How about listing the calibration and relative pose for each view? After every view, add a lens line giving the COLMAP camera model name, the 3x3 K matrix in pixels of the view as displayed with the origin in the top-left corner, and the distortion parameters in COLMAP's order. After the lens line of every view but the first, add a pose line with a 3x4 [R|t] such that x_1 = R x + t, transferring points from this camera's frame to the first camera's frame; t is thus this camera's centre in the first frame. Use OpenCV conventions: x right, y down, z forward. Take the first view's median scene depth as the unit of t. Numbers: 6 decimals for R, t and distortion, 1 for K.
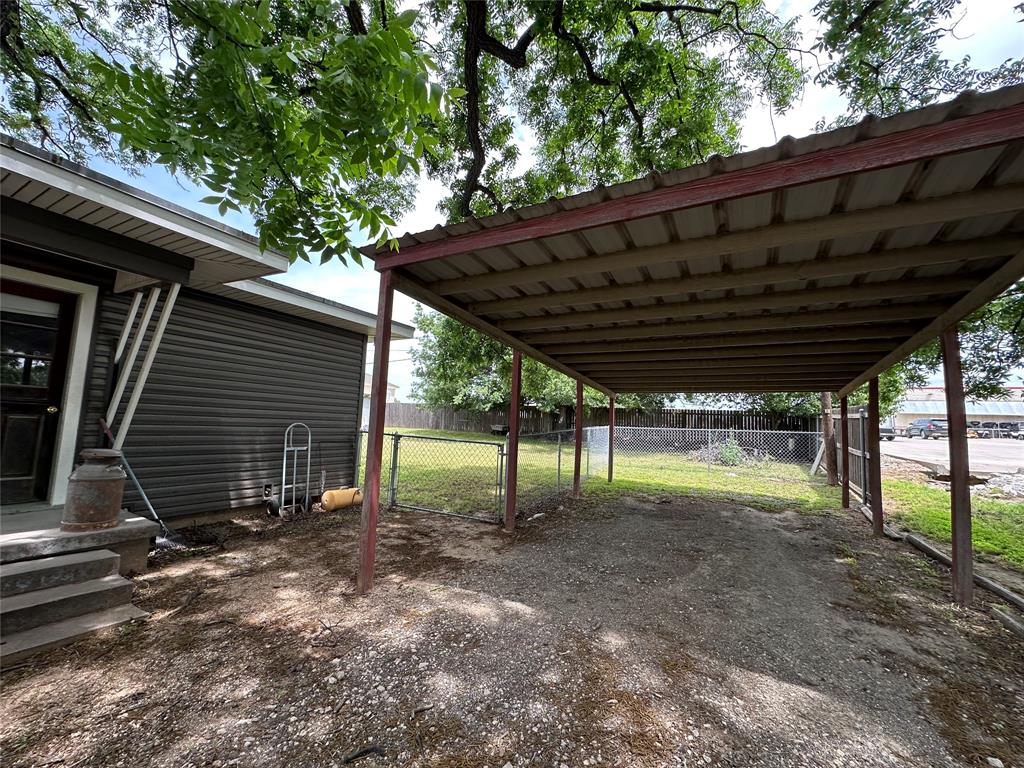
lens RADIAL K [[408.3, 0, 509.8], [0, 408.3, 387.2], [0, 0, 1]] dist [-0.002537, 0.000323]
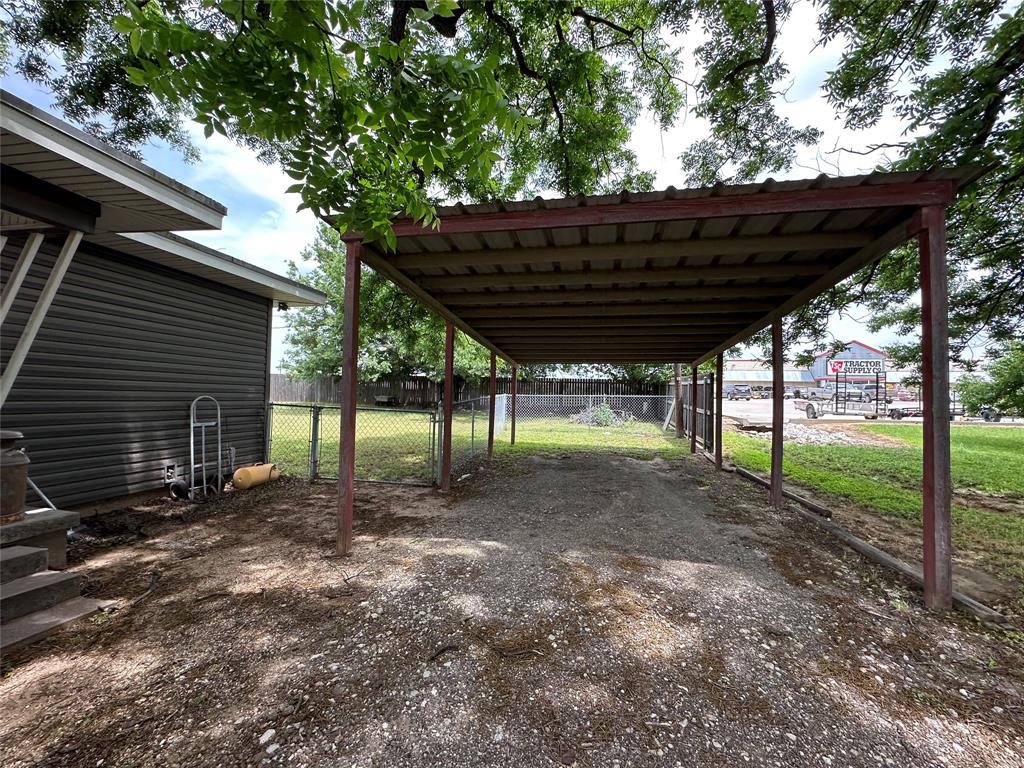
lens RADIAL K [[408.3, 0, 509.8], [0, 408.3, 387.2], [0, 0, 1]] dist [-0.002537, 0.000323]
pose [[0.953952, -0.013697, 0.299647, -0.191002], [-0.008325, 0.997363, 0.072095, -0.002837], [-0.299845, -0.071270, 0.951322, -0.073566]]
